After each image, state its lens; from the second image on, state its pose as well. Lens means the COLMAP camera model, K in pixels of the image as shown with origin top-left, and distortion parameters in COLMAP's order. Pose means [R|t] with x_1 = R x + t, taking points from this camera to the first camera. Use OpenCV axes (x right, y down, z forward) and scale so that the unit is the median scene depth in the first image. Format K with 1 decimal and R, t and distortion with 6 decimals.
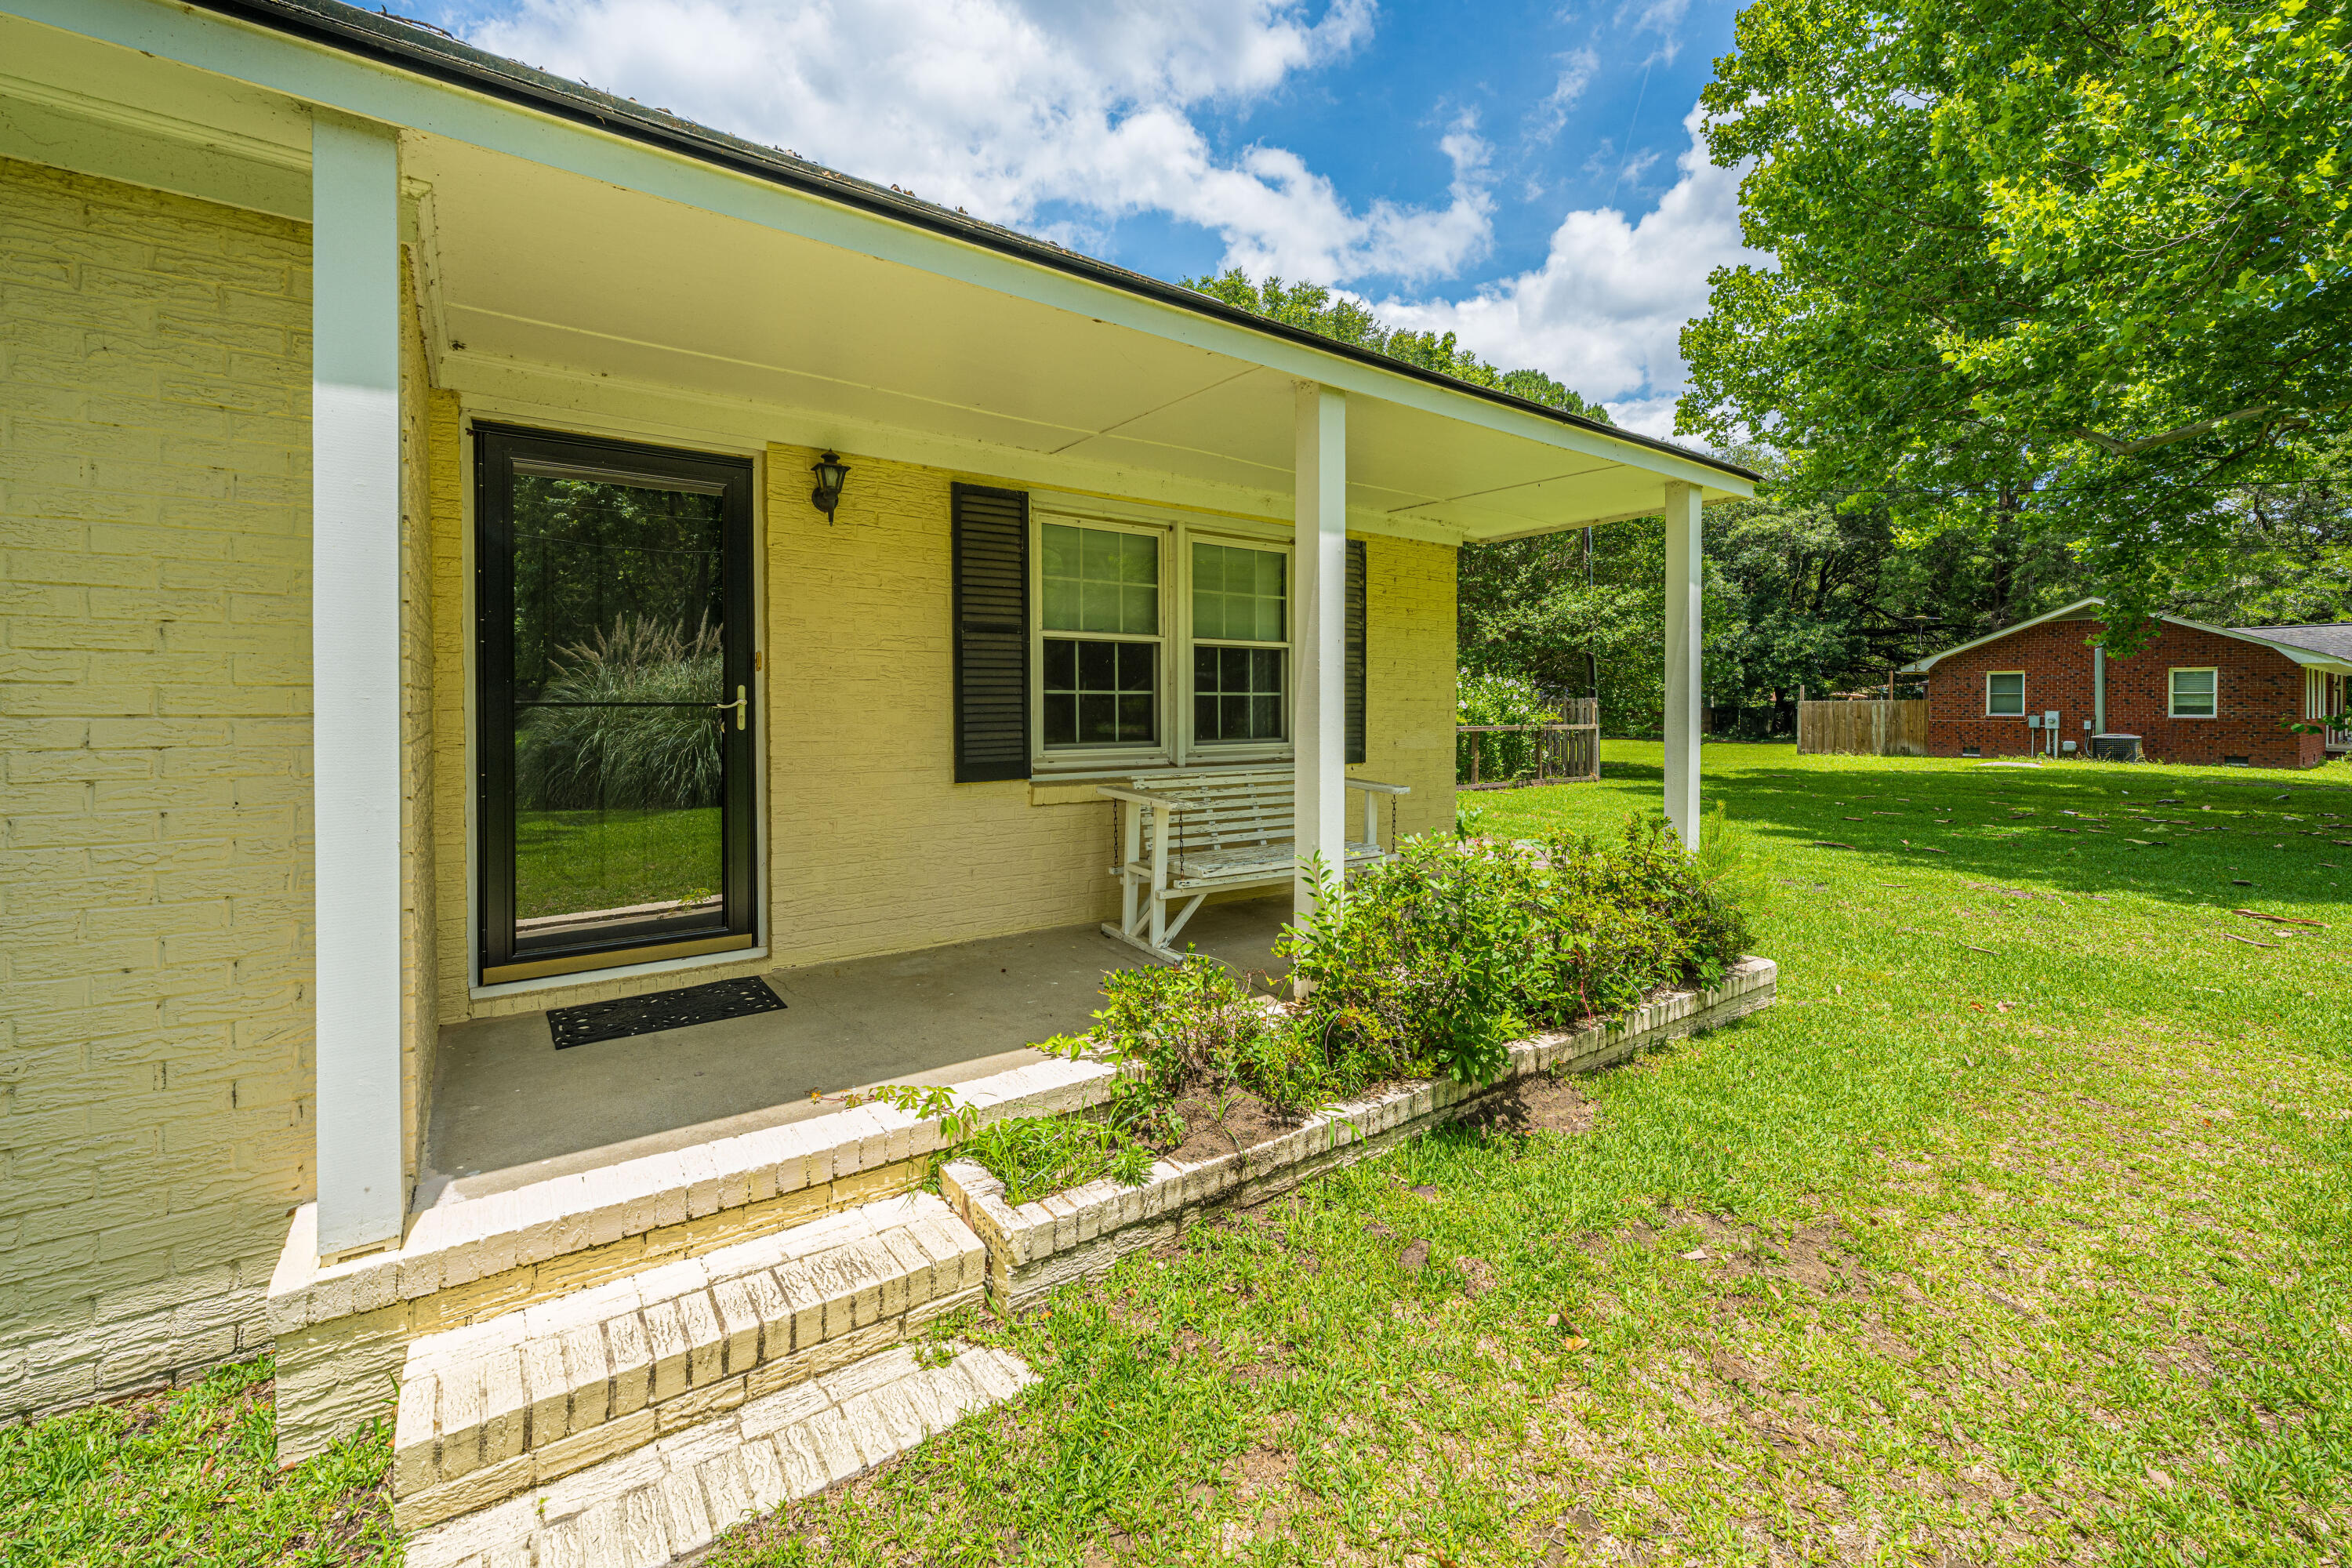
lens RADIAL K [[955.7, 0, 1186.9], [0, 955.7, 713.0], [0, 0, 1]] dist [-0.002682, 0.000414]
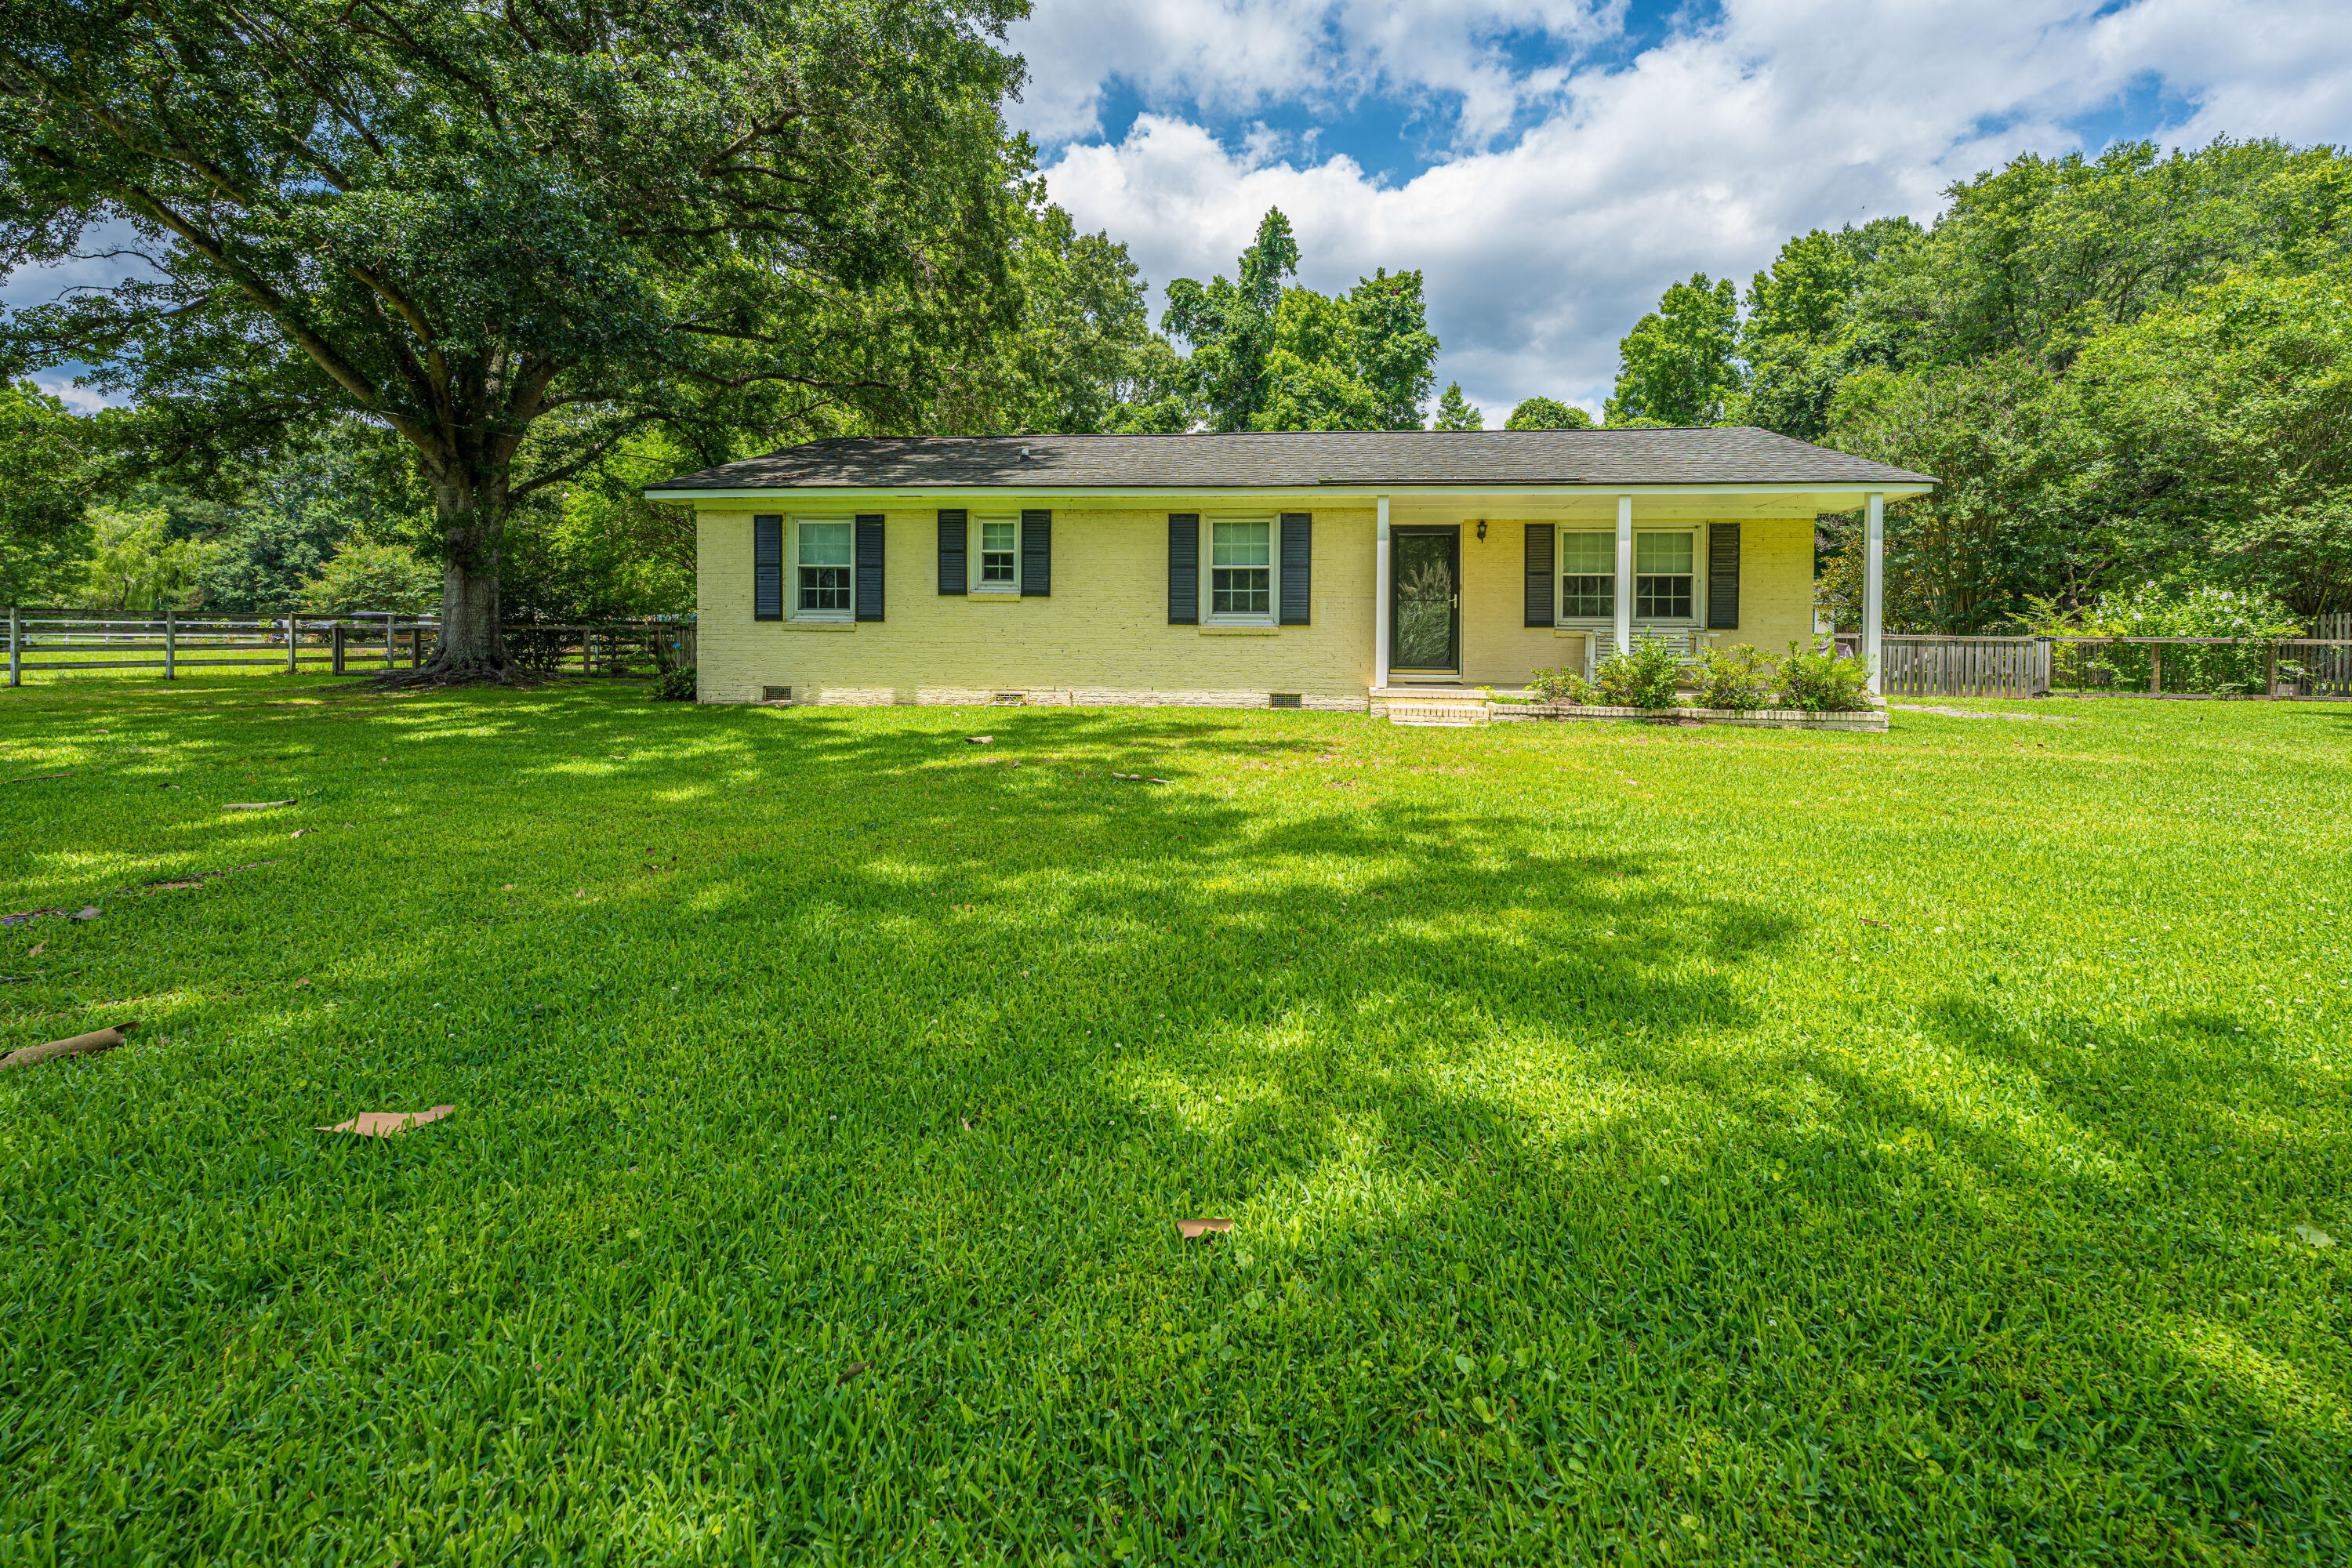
lens RADIAL K [[955.7, 0, 1222.4], [0, 955.7, 636.2], [0, 0, 1]] dist [-0.002682, 0.000414]
pose [[0.732619, 0.009948, -0.680567, 0.235471], [-0.015485, 0.999878, -0.002055, 0.026497], [0.680463, 0.012044, 0.732683, -0.388093]]
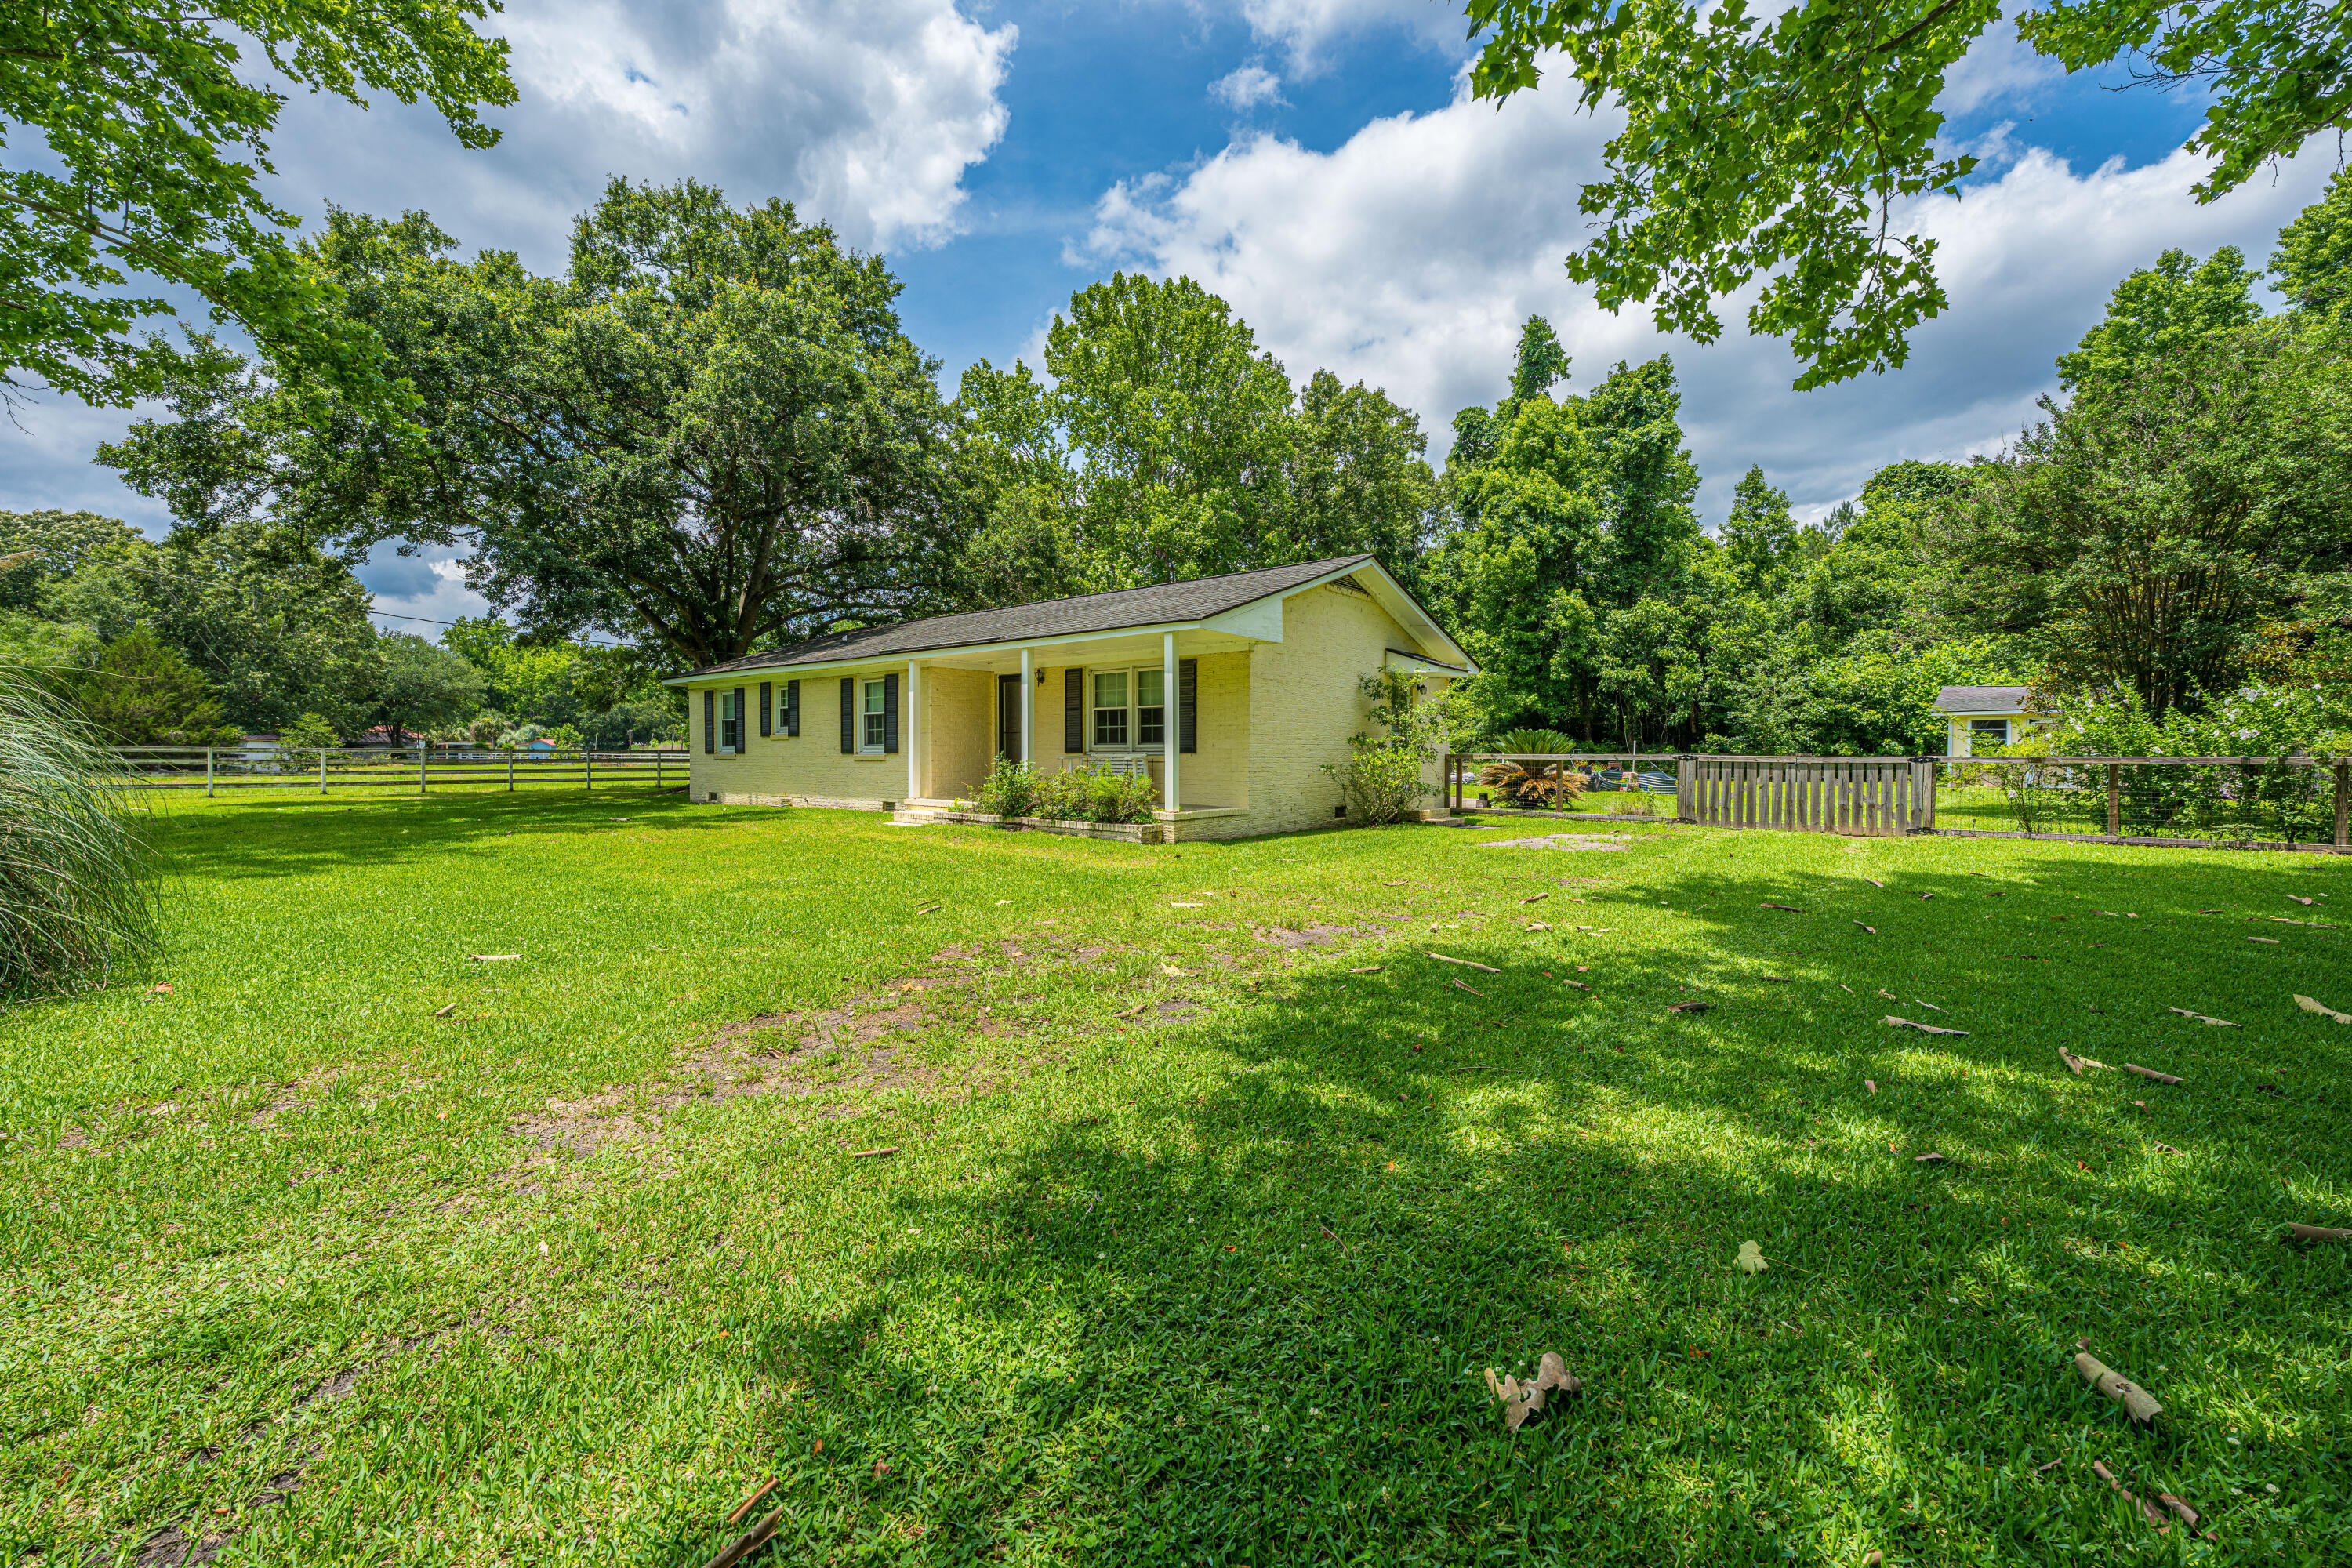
lens RADIAL K [[955.7, 0, 1173.2], [0, 955.7, 761.4], [0, 0, 1]] dist [-0.002682, 0.000414]
pose [[0.248722, 0.003005, -0.968570, 0.747117], [-0.012505, 0.999922, -0.000109, 0.022267], [0.968494, 0.012139, 0.248741, 0.112923]]
